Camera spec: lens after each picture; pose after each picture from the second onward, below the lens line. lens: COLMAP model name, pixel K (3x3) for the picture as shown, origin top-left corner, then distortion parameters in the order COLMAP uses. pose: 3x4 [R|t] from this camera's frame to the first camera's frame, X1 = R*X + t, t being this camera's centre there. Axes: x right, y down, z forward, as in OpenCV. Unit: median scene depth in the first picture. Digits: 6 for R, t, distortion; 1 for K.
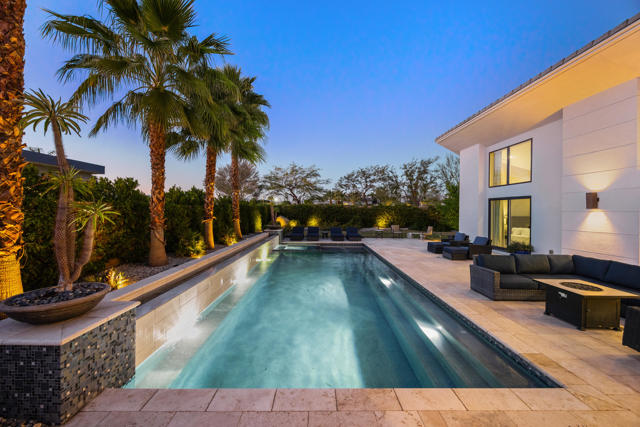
lens RADIAL K [[245.0, 0, 321.3], [0, 245.0, 211.8], [0, 0, 1]] dist [-0.001937, -0.000154]
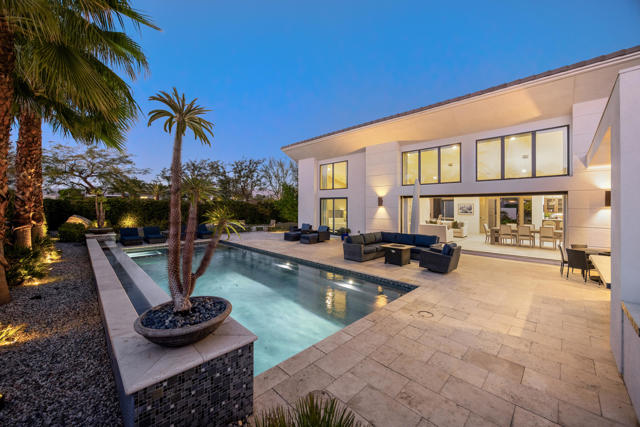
lens RADIAL K [[244.7, 0, 320.8], [0, 244.7, 206.0], [0, 0, 1]] dist [-0.000311, -0.000026]
pose [[0.716789, -0.008203, 0.697242, -0.342901], [0.007237, 0.999964, 0.004324, -0.016084], [-0.697253, 0.001946, 0.716823, -0.004467]]
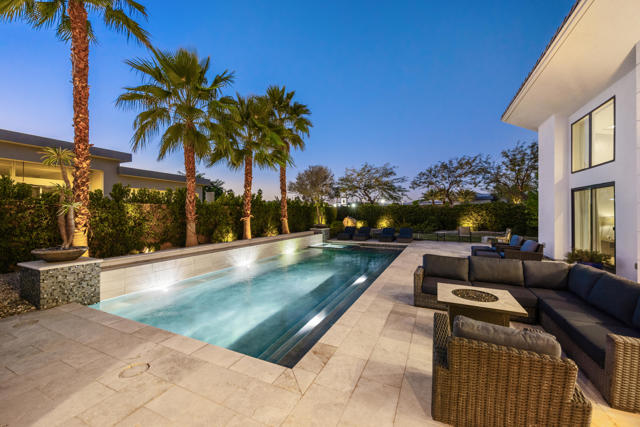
lens RADIAL K [[251.0, 0, 320.0], [0, 251.0, 213.5], [0, 0, 1]] dist [-0.000190, -0.000005]
pose [[0.900075, -0.007873, -0.435664, 0.412438], [0.006017, 0.999966, -0.005641, 0.020463], [0.435694, 0.002456, 0.900092, 0.027679]]
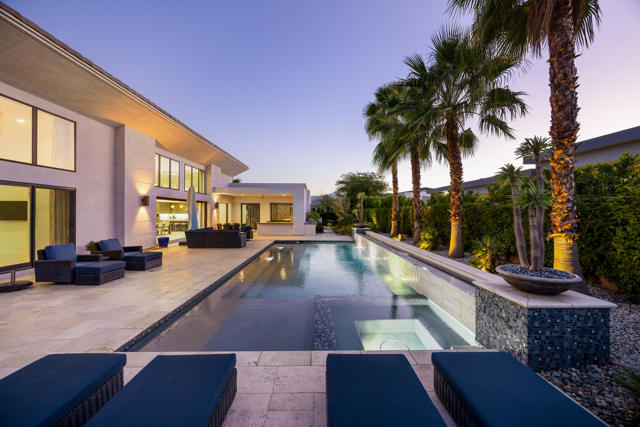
lens RADIAL K [[251.0, 0, 320.0], [0, 251.0, 213.5], [0, 0, 1]] dist [-0.000190, -0.000005]
pose [[-0.999877, -0.014479, -0.006055, -0.010394], [-0.014516, 0.999876, 0.006183, 0.007285], [0.005965, 0.006270, -0.999963, 1.823261]]
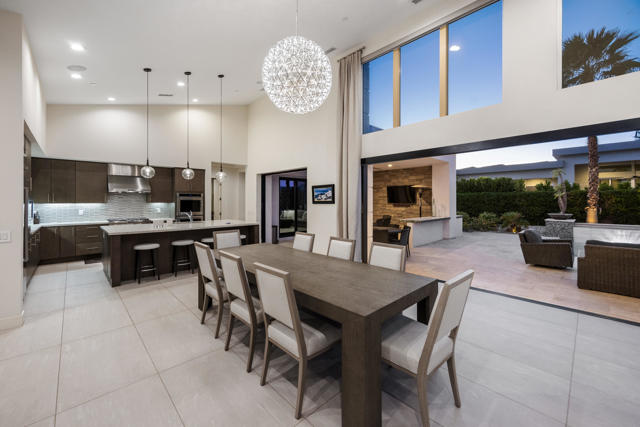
lens RADIAL K [[257.2, 0, 321.8], [0, 257.2, 201.4], [0, 0, 1]] dist [0.000289, 0.000054]
pose [[-0.728937, -0.007993, -0.684534, 1.270082], [-0.006984, 0.999967, -0.004239, 0.041878], [0.684545, 0.001691, -0.728969, 0.361187]]
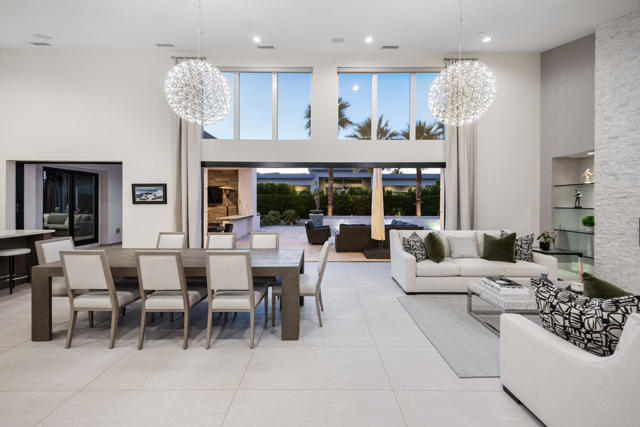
lens RADIAL K [[257.2, 0, 321.8], [0, 257.2, 201.4], [0, 0, 1]] dist [0.000289, 0.000054]
pose [[-0.003457, -0.010436, -0.999940, 1.412386], [-0.004811, 0.999934, -0.010419, 0.043274], [0.999982, 0.004774, -0.003507, 0.295538]]
